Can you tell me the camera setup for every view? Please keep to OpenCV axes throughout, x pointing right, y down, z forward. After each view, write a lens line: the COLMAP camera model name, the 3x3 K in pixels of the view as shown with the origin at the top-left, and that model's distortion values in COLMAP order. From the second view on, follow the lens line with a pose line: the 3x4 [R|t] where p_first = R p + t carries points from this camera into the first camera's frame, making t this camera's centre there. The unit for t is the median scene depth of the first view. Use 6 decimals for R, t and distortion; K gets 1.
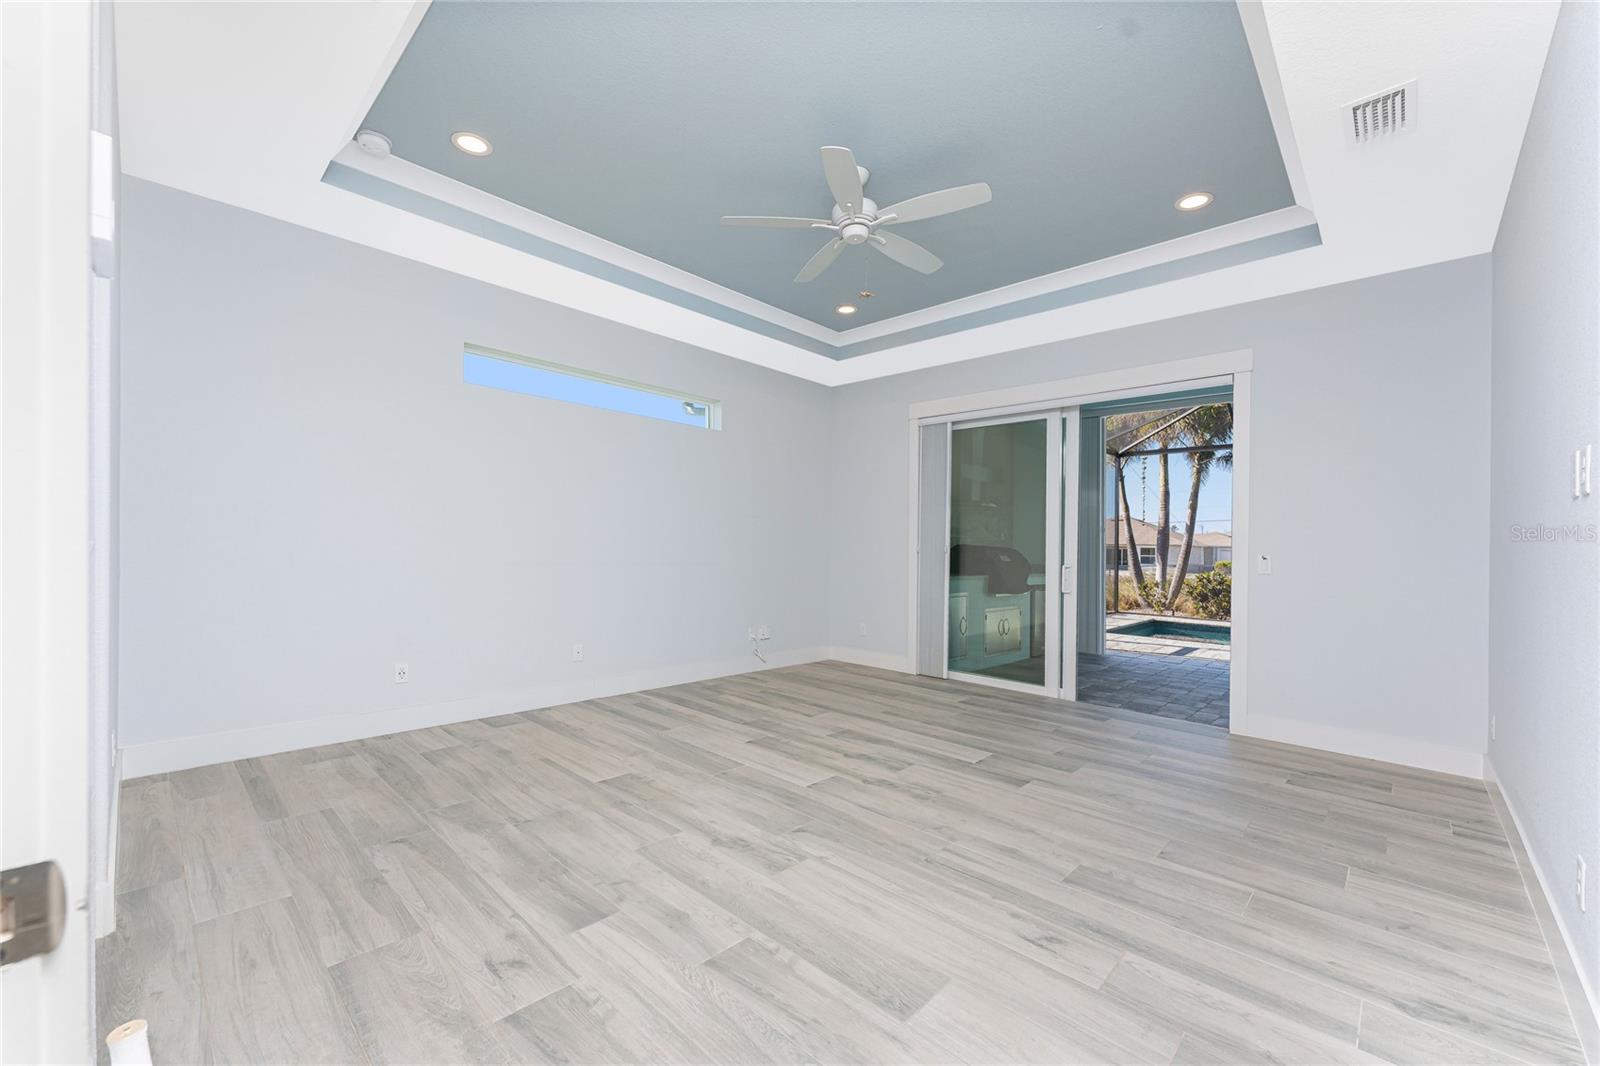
lens RADIAL K [[645.3, 0, 791.2], [0, 645.3, 546.8], [0, 0, 1]] dist [0.002803, 0.000242]
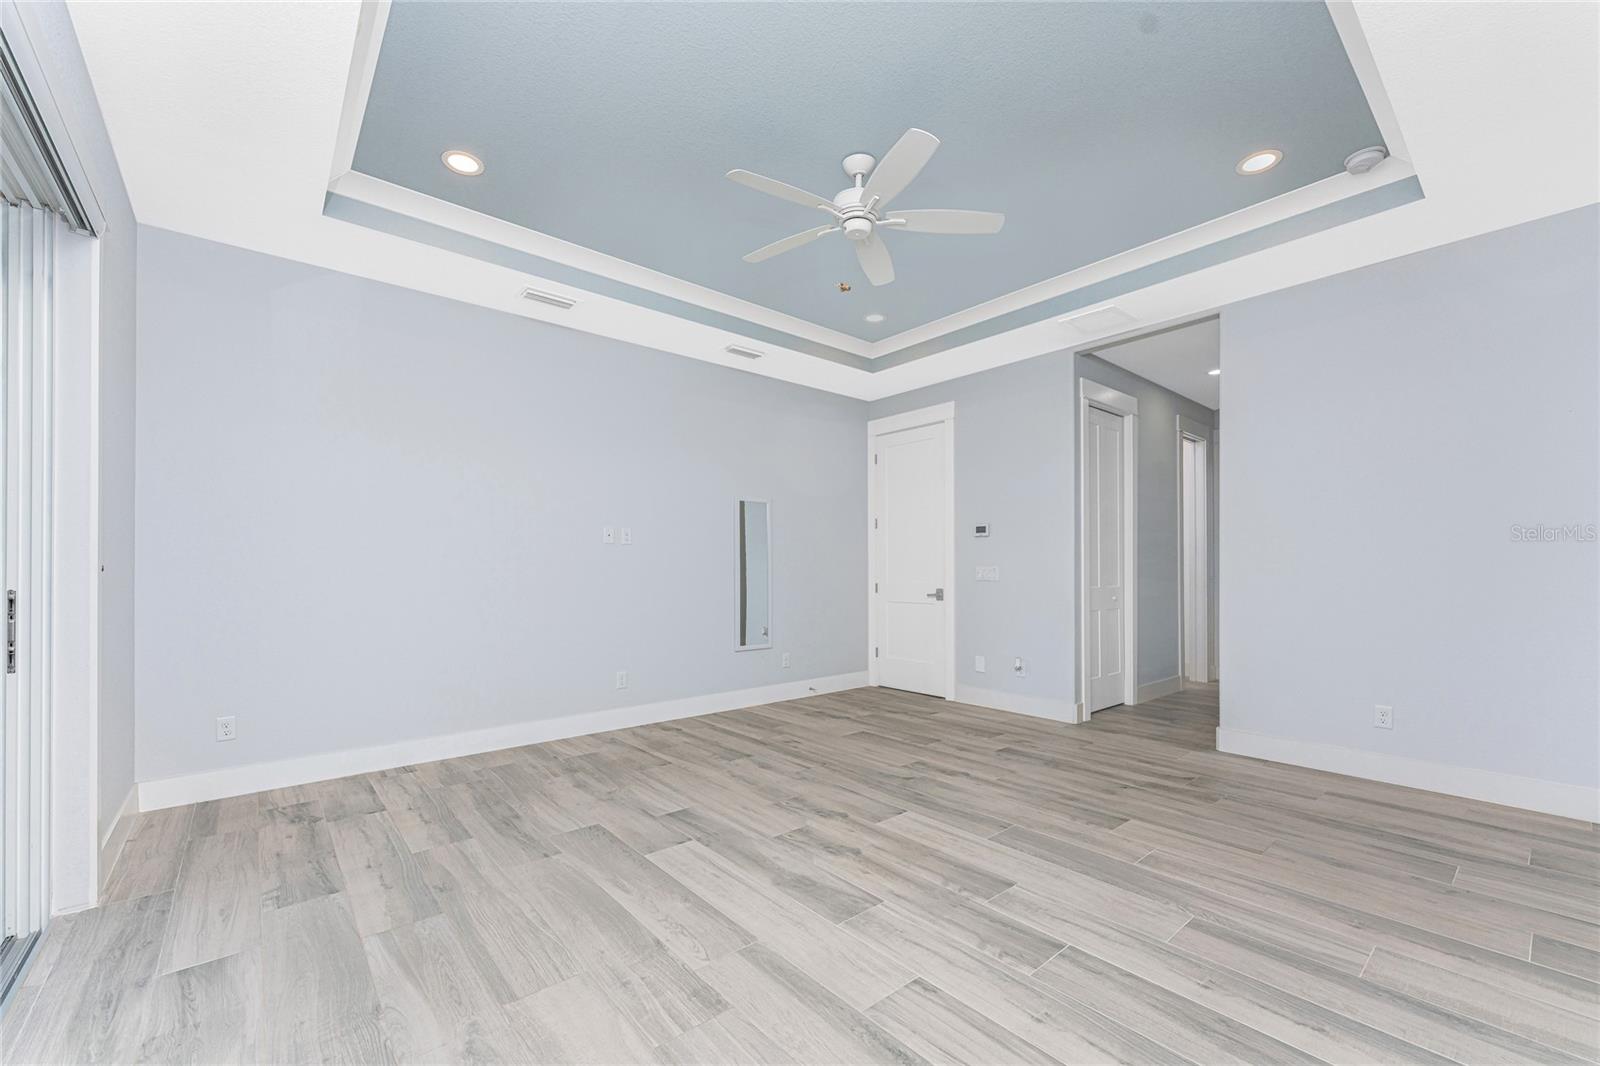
lens RADIAL K [[654.7, 0, 782.0], [0, 654.7, 562.4], [0, 0, 1]] dist [0.001465, 0.000173]
pose [[-0.992509, -0.021180, 0.120318, 0.092875], [-0.022267, 0.999722, -0.007696, 0.001967], [-0.120122, -0.010318, -0.992706, 1.852253]]
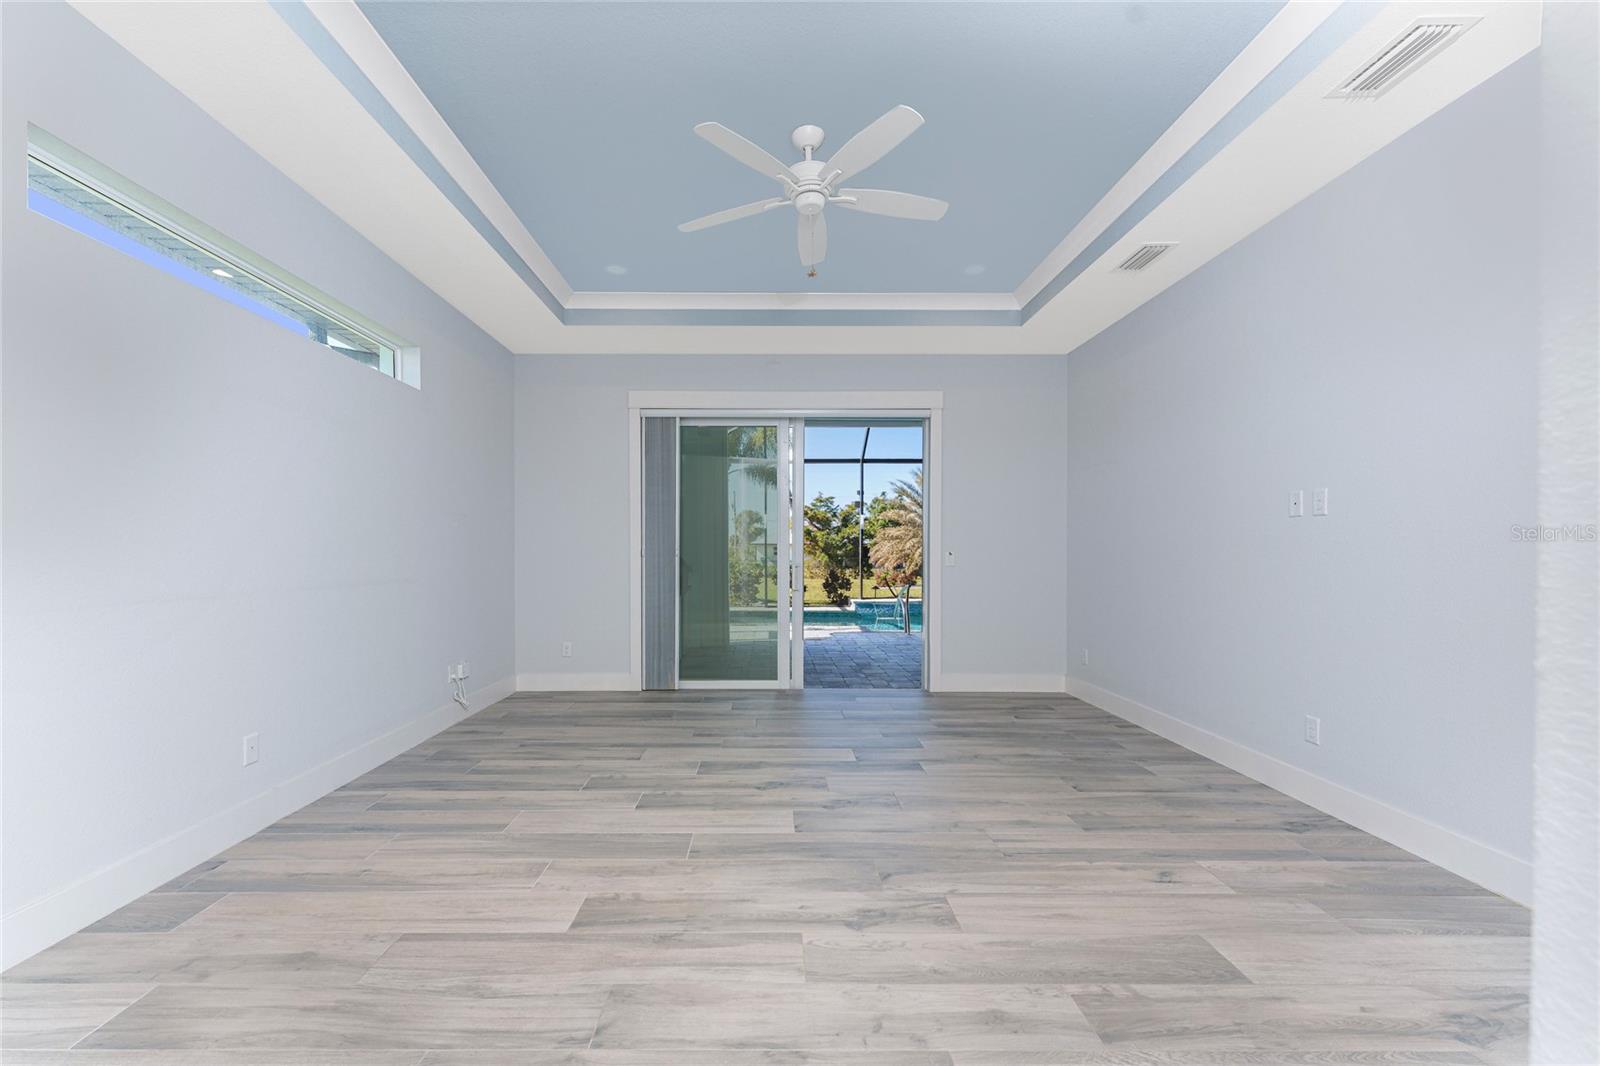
lens RADIAL K [[654.7, 0, 782.0], [0, 654.7, 562.4], [0, 0, 1]] dist [0.001465, 0.000173]
pose [[0.714112, -0.031651, 0.699316, -0.540555], [0.014791, 0.999437, 0.030130, -0.014279], [-0.699876, -0.011173, 0.714177, 0.358206]]
